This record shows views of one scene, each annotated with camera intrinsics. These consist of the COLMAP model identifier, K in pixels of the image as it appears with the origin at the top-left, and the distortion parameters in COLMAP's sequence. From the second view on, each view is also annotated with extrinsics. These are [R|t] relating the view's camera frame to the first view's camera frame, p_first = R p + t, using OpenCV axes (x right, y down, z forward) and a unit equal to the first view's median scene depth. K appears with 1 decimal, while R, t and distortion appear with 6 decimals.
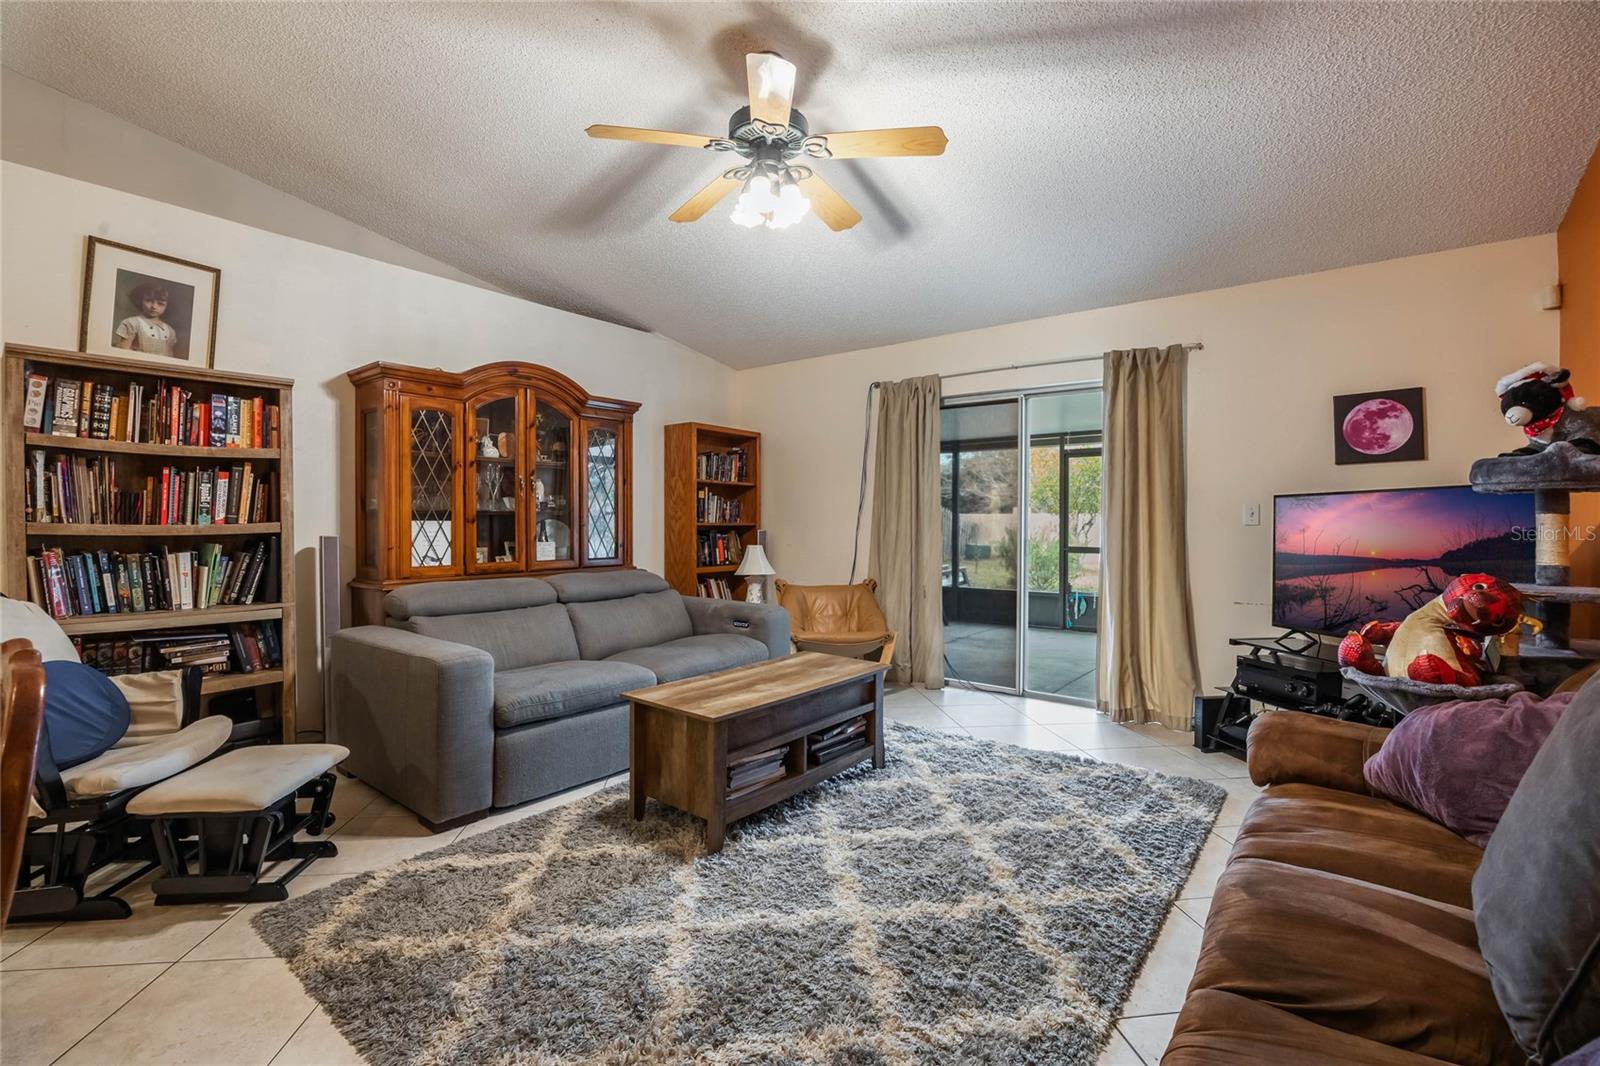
lens RADIAL K [[704.7, 0, 791.1], [0, 704.7, 529.6], [0, 0, 1]] dist [-0.013705, 0.001102]
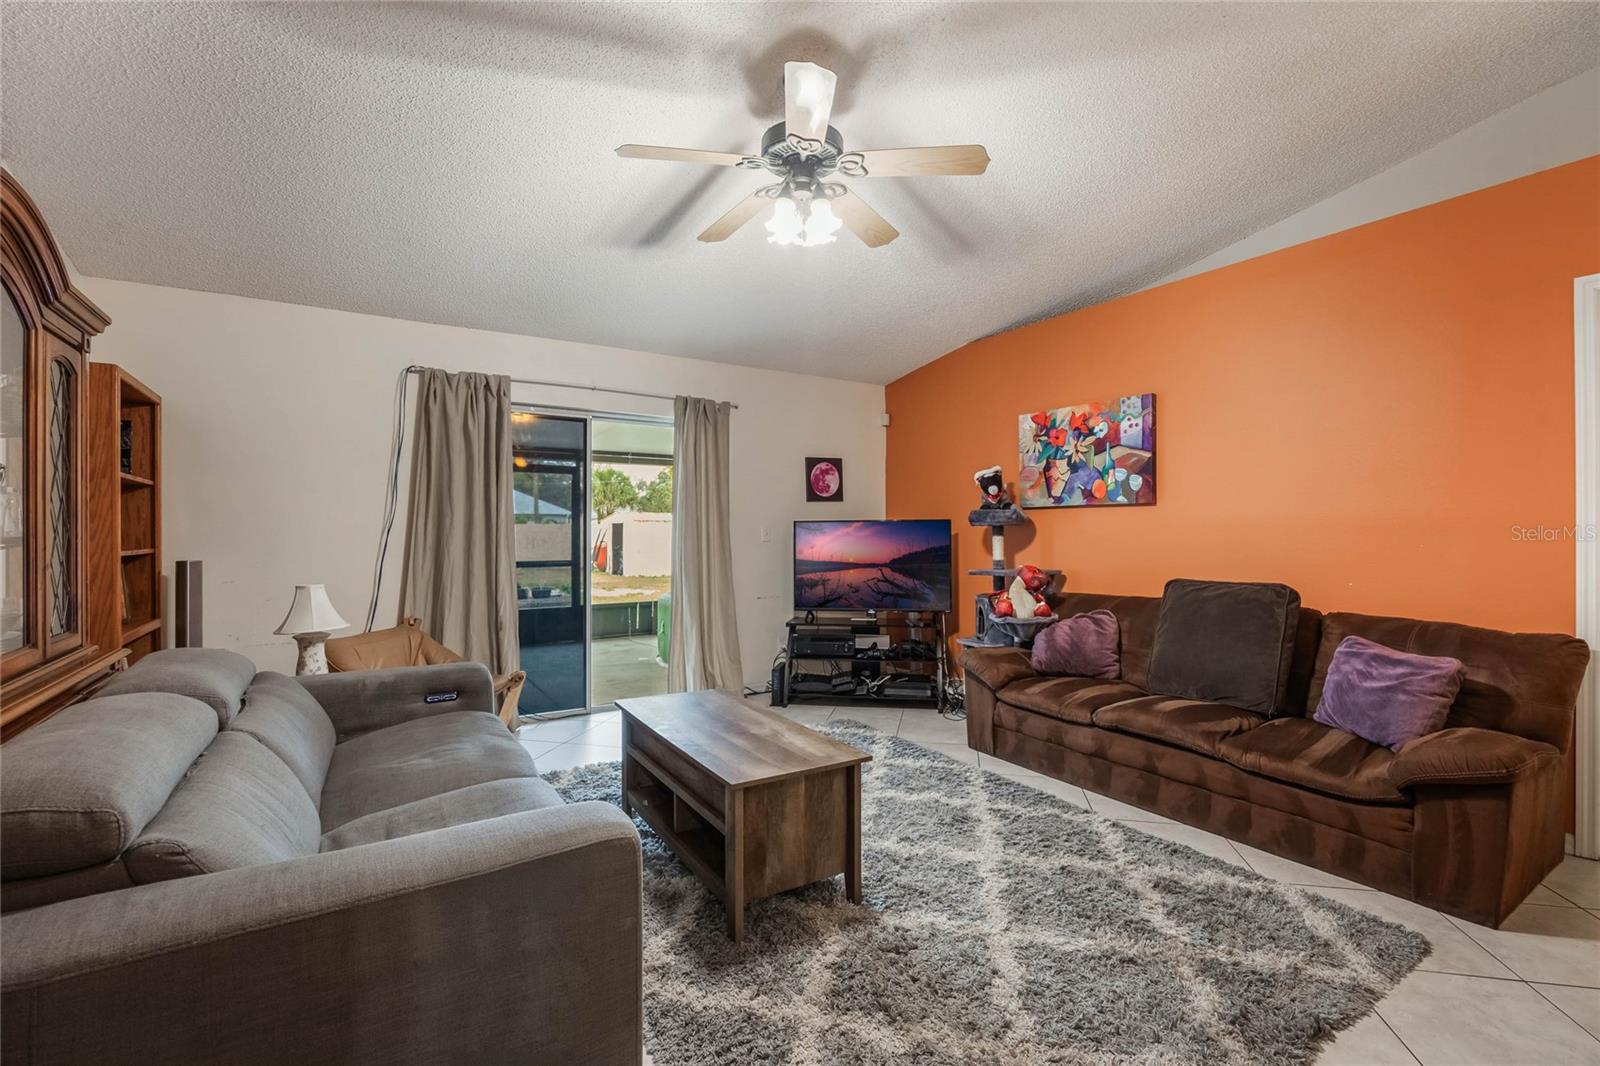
lens RADIAL K [[704.7, 0, 793.1], [0, 704.7, 528.9], [0, 0, 1]] dist [-0.013705, 0.001102]
pose [[0.331347, -0.002567, 0.943505, -0.740655], [0.013919, 0.999901, -0.002167, -0.031023], [-0.943406, 0.013851, 0.331350, 0.542237]]
